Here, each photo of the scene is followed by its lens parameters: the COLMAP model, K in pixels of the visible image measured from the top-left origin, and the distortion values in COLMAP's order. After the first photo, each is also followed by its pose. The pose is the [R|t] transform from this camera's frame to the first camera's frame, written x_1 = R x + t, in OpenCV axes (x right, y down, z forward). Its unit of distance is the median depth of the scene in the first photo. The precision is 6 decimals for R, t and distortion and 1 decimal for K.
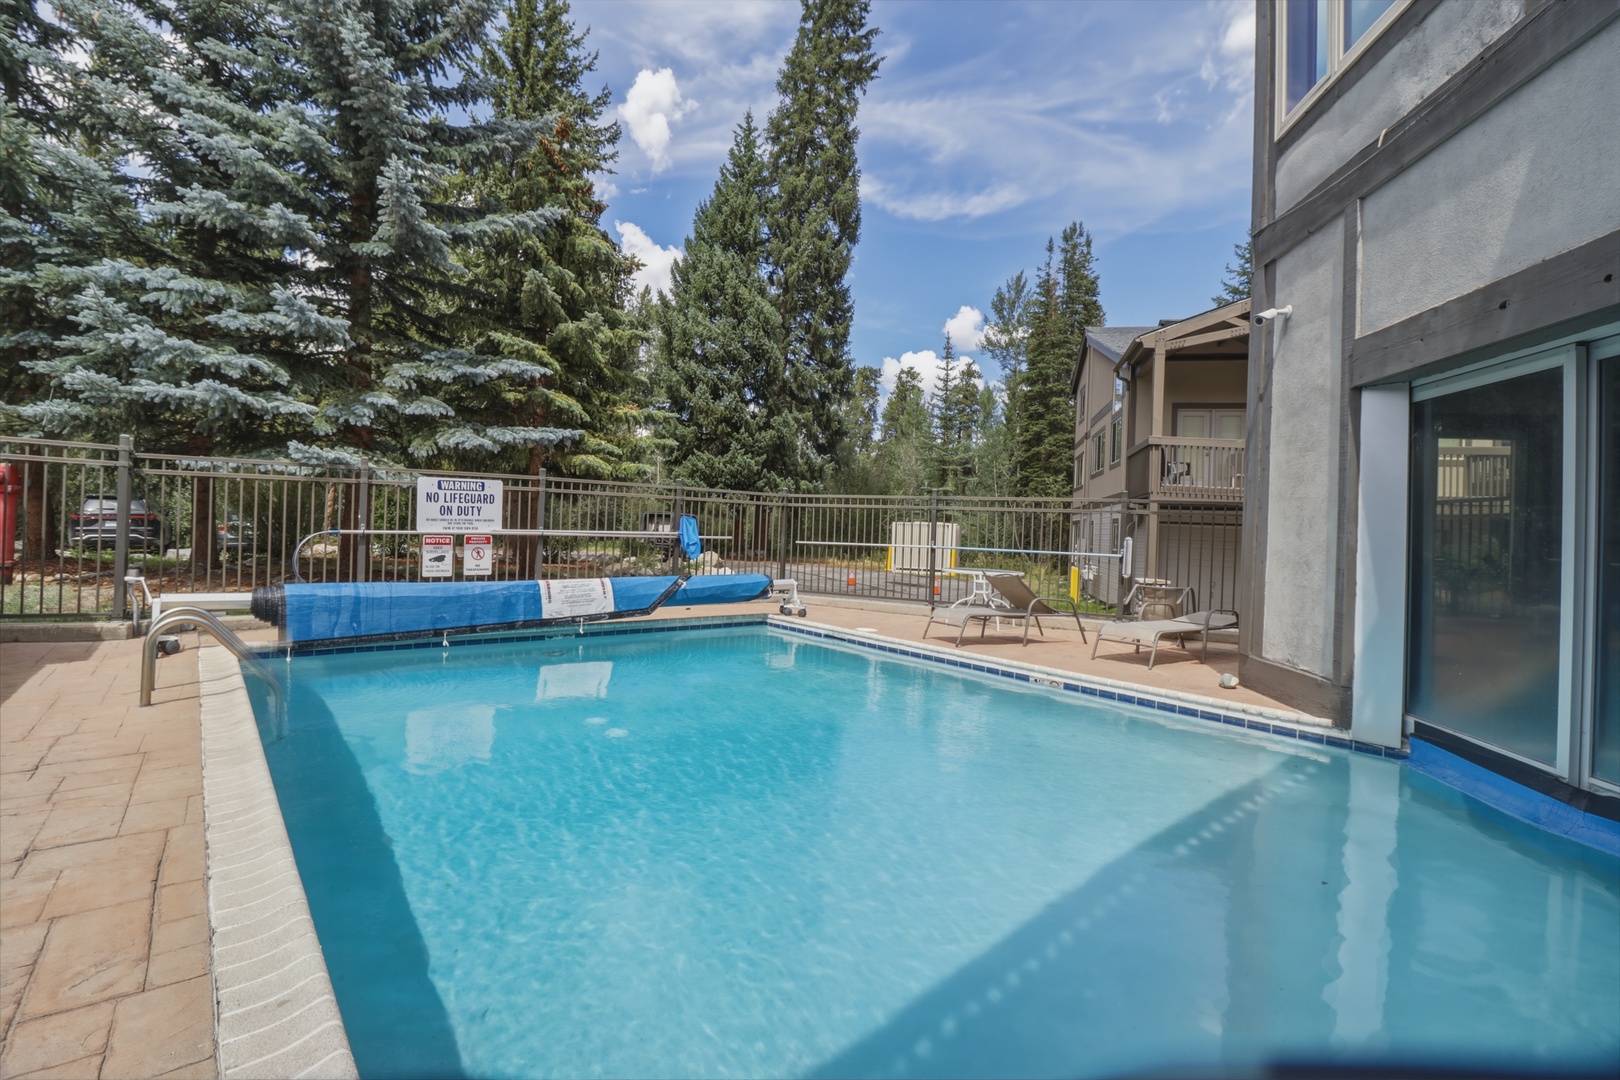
lens RADIAL K [[754.5, 0, 813.6], [0, 754.5, 537.8], [0, 0, 1]] dist [-0.013913, -0.001537]
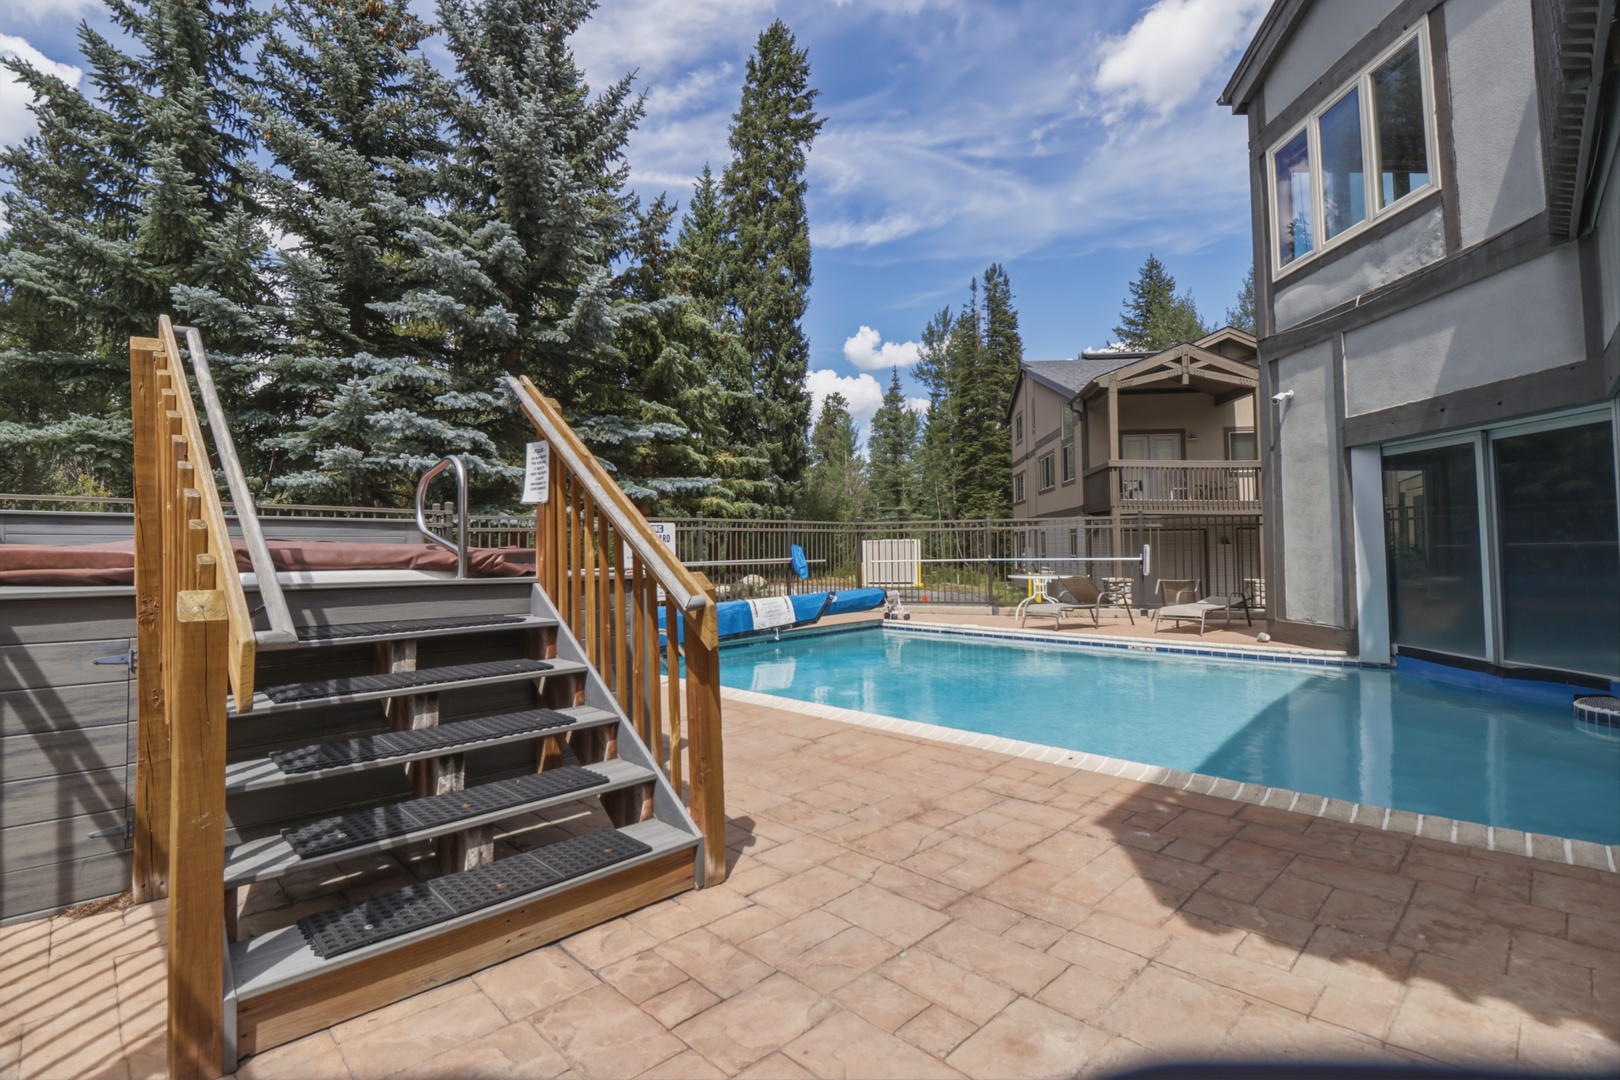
lens RADIAL K [[754.5, 0, 810.3], [0, 754.5, 540.6], [0, 0, 1]] dist [-0.013913, -0.001537]
pose [[0.990709, -0.047059, 0.127598, -0.108695], [0.049823, 0.998586, -0.018554, -0.004173], [-0.126544, 0.024739, 0.991652, -0.077963]]
